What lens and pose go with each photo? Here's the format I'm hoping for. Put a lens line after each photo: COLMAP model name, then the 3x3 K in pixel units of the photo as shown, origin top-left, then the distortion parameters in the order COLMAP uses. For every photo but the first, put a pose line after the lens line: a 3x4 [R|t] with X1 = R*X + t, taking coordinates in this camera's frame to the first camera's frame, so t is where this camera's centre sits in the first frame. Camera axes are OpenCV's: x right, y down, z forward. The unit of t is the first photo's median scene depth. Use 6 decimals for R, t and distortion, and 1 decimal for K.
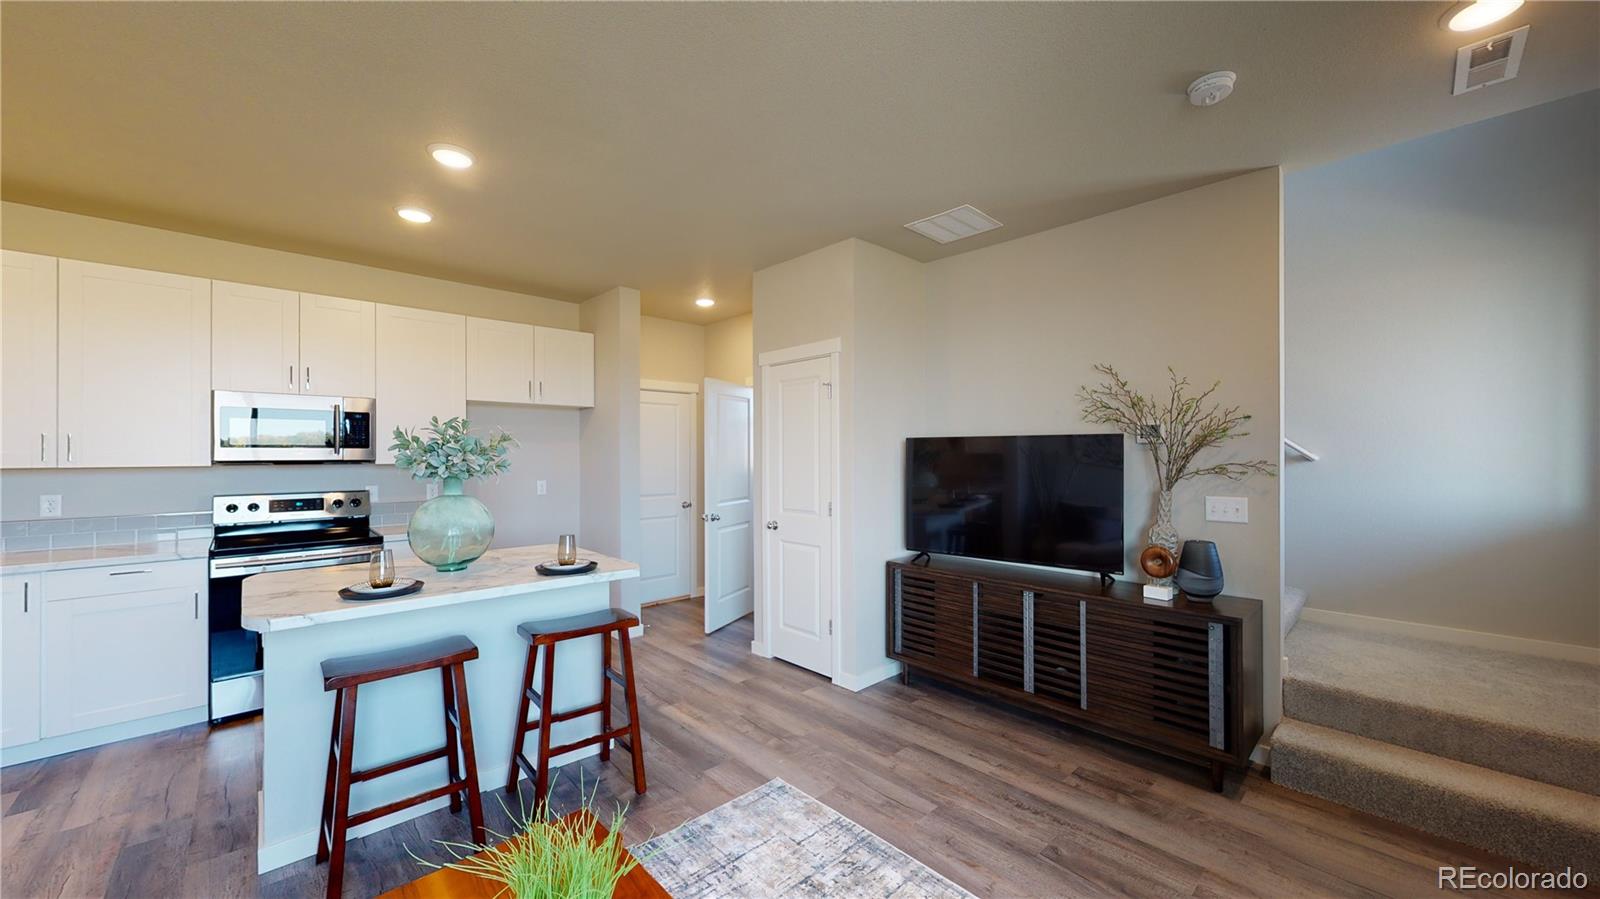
lens RADIAL K [[580.1, 0, 794.7], [0, 580.1, 450.5], [0, 0, 1]] dist [0.009842, -0.000582]
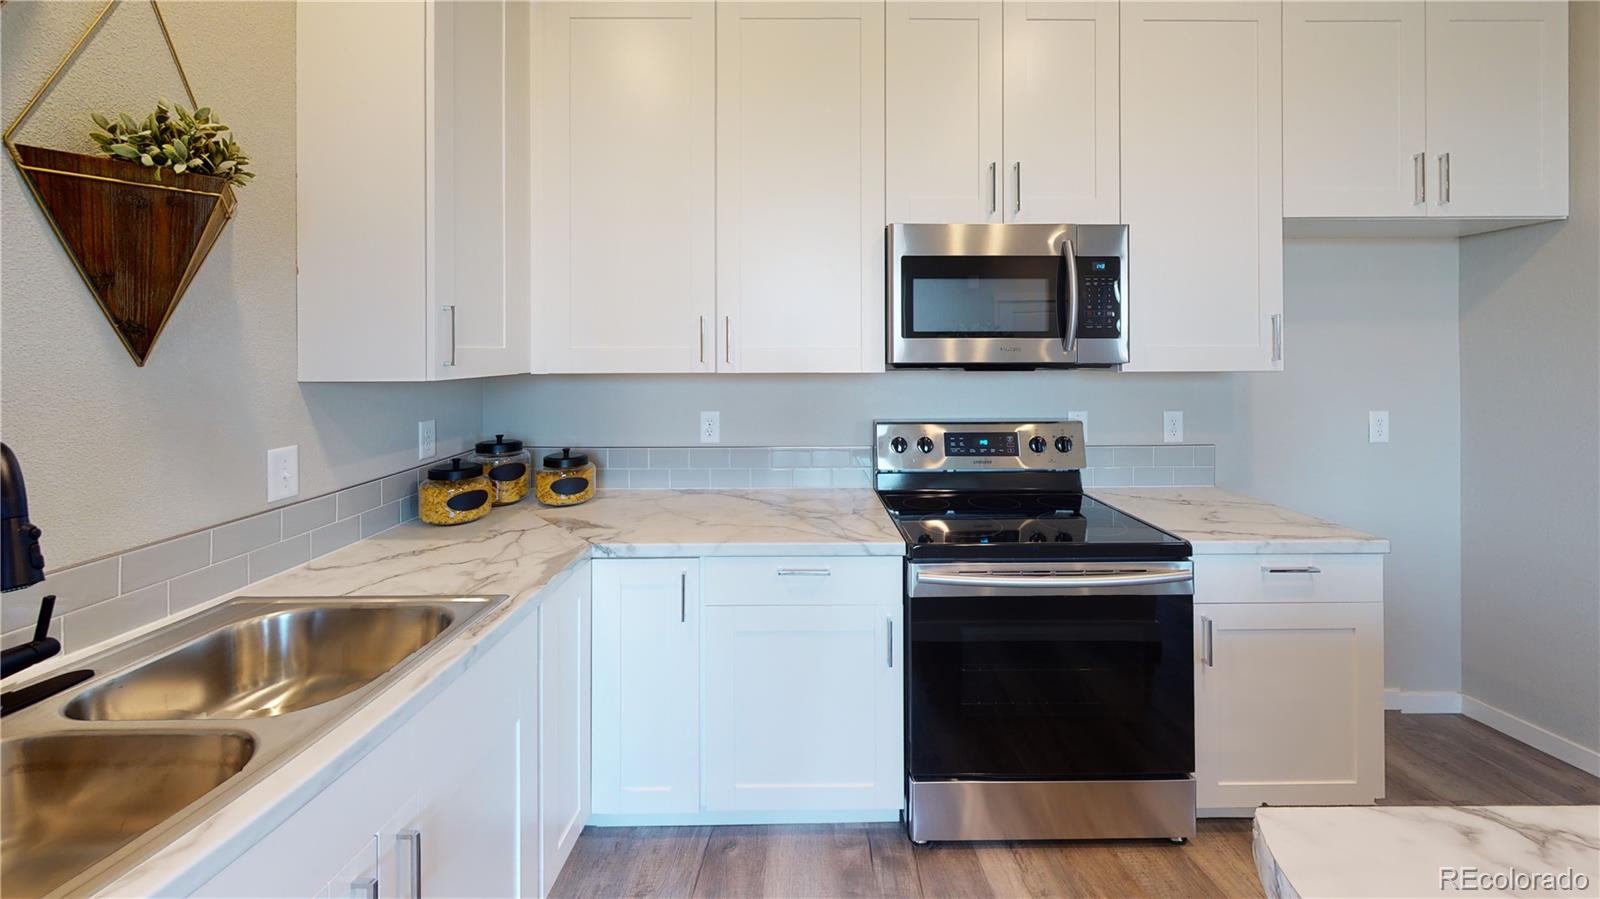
lens RADIAL K [[580.1, 0, 798.5], [0, 580.1, 441.8], [0, 0, 1]] dist [0.009842, -0.000582]
pose [[0.720755, 0.089492, -0.687389, -0.635710], [0.008730, 0.990381, 0.138093, 0.014400], [0.693135, -0.105532, 0.713040, 0.517570]]
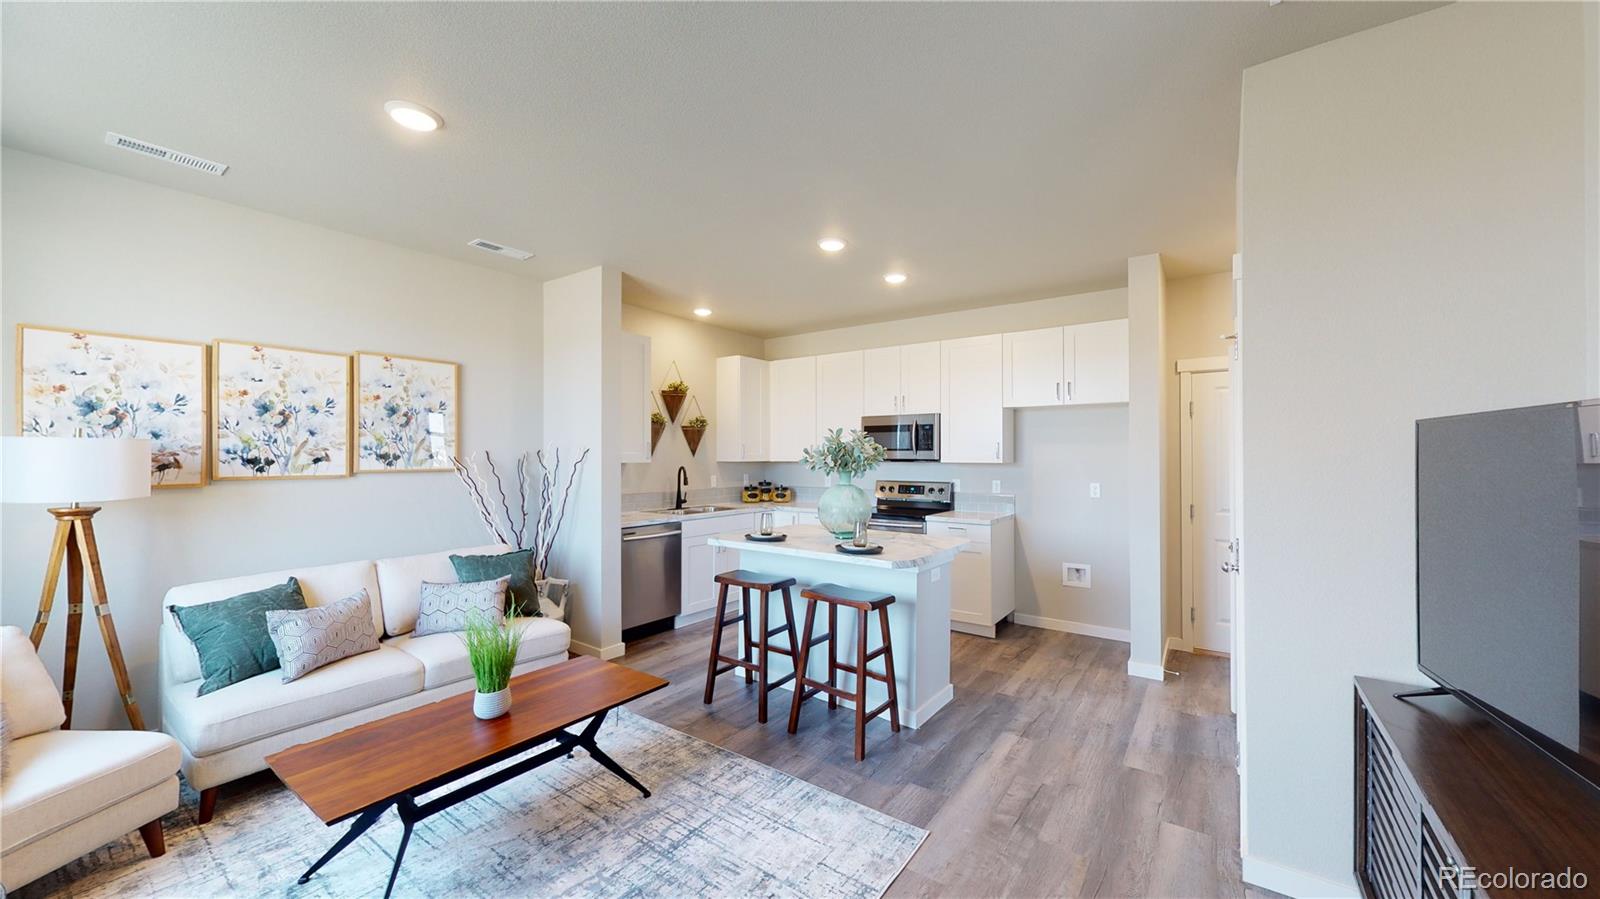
lens RADIAL K [[580.1, 0, 807.1], [0, 580.1, 452.5], [0, 0, 1]] dist [0.009842, -0.000582]
pose [[0.210255, -0.008135, -0.977613, 0.548520], [0.003102, 0.999966, -0.007653, 0.010618], [0.977642, -0.001423, 0.210273, 0.462733]]
